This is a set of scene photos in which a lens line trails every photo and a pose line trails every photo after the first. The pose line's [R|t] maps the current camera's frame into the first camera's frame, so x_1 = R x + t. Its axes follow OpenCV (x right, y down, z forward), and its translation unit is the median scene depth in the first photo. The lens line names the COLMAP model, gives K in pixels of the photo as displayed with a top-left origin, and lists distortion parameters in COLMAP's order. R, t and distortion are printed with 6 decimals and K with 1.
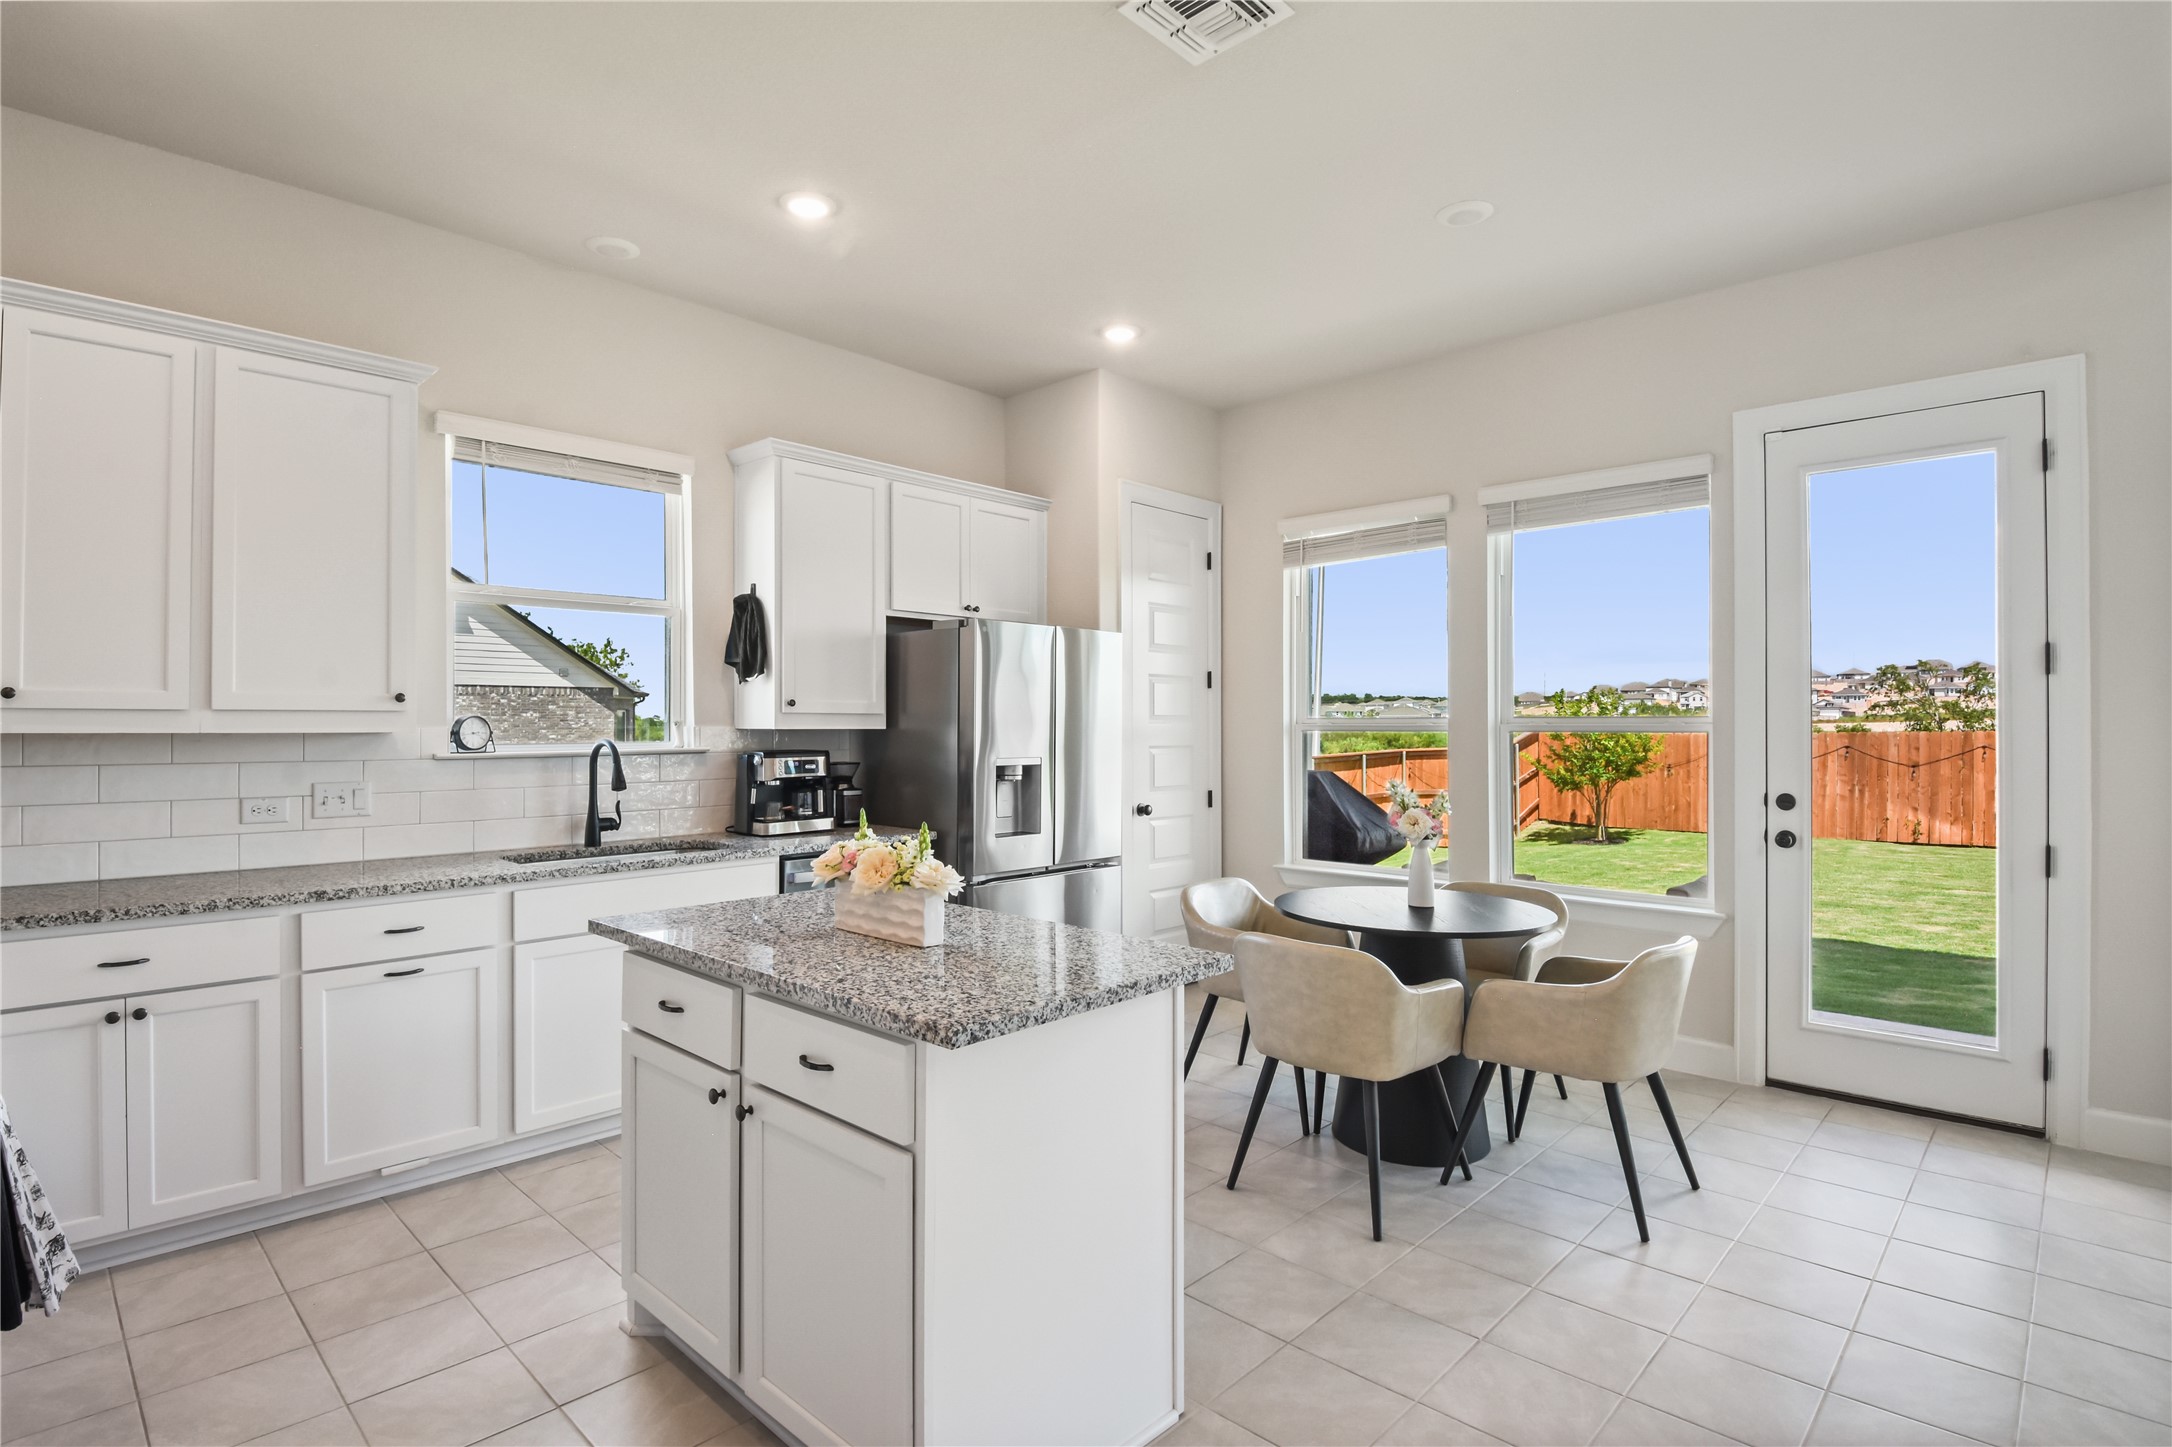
lens RADIAL K [[1035.3, 0, 1037.9], [0, 1035.3, 746.3], [0, 0, 1]] dist [0.002874, -0.001721]
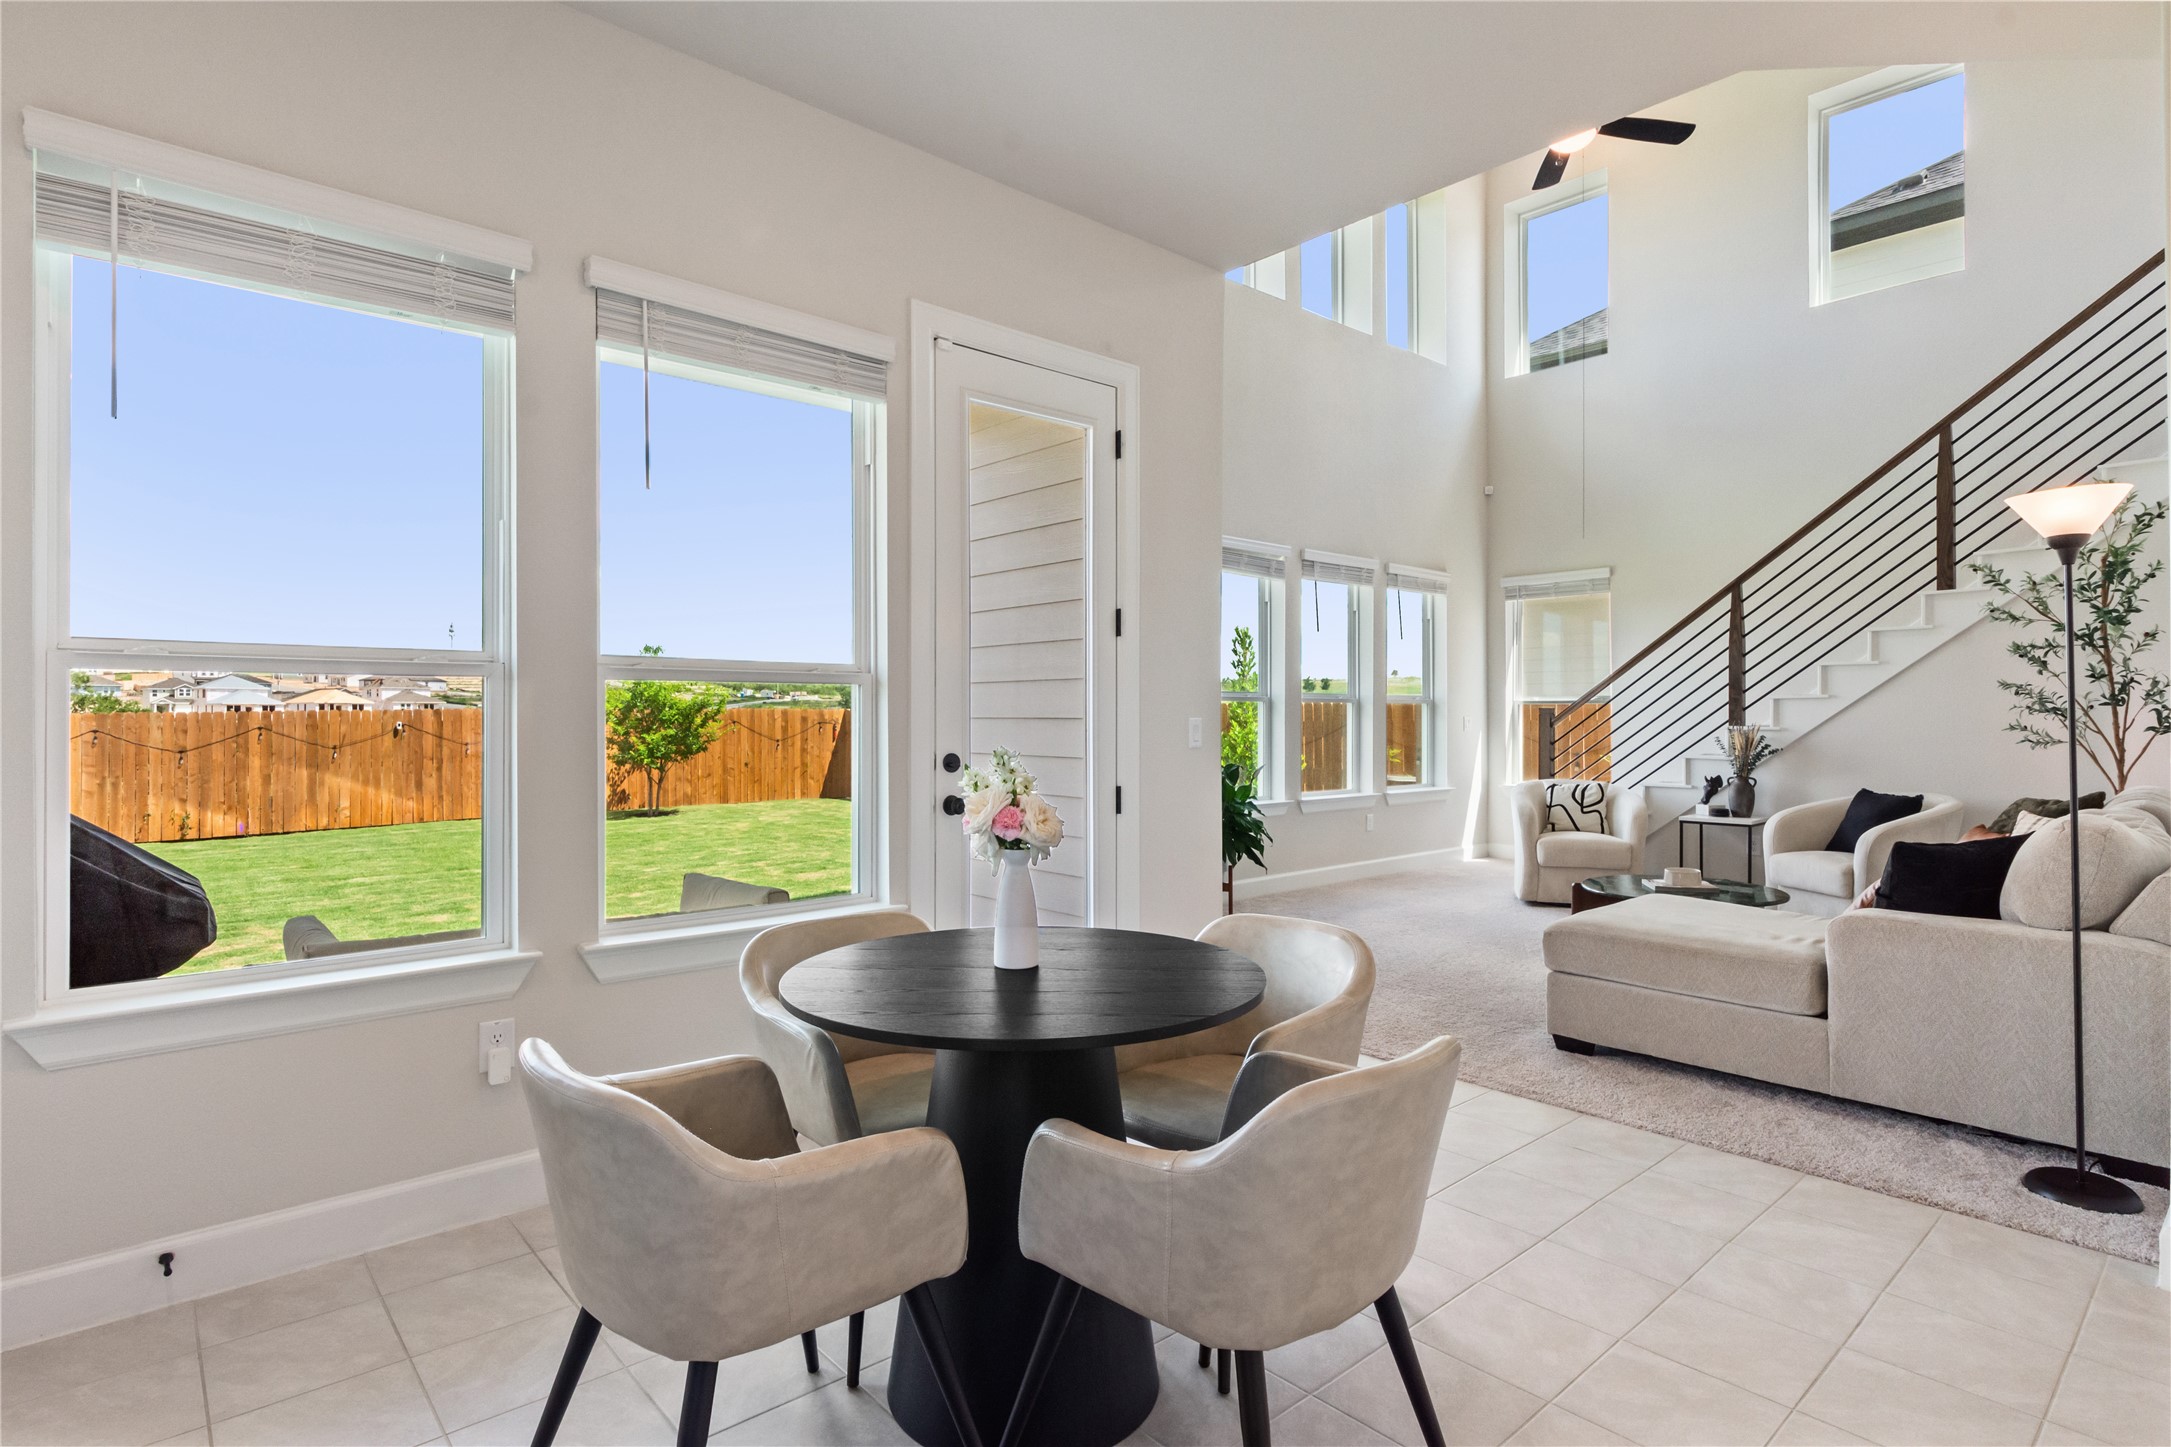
lens RADIAL K [[1110.9, 0, 1086.4], [0, 1110.9, 705.3], [0, 0, 1]] dist [0.000472, -0.001060]
pose [[0.051668, 0.008110, 0.998631, -0.197851], [0.018683, 0.999784, -0.009086, 0.012564], [-0.998490, 0.019126, 0.051505, 0.803305]]
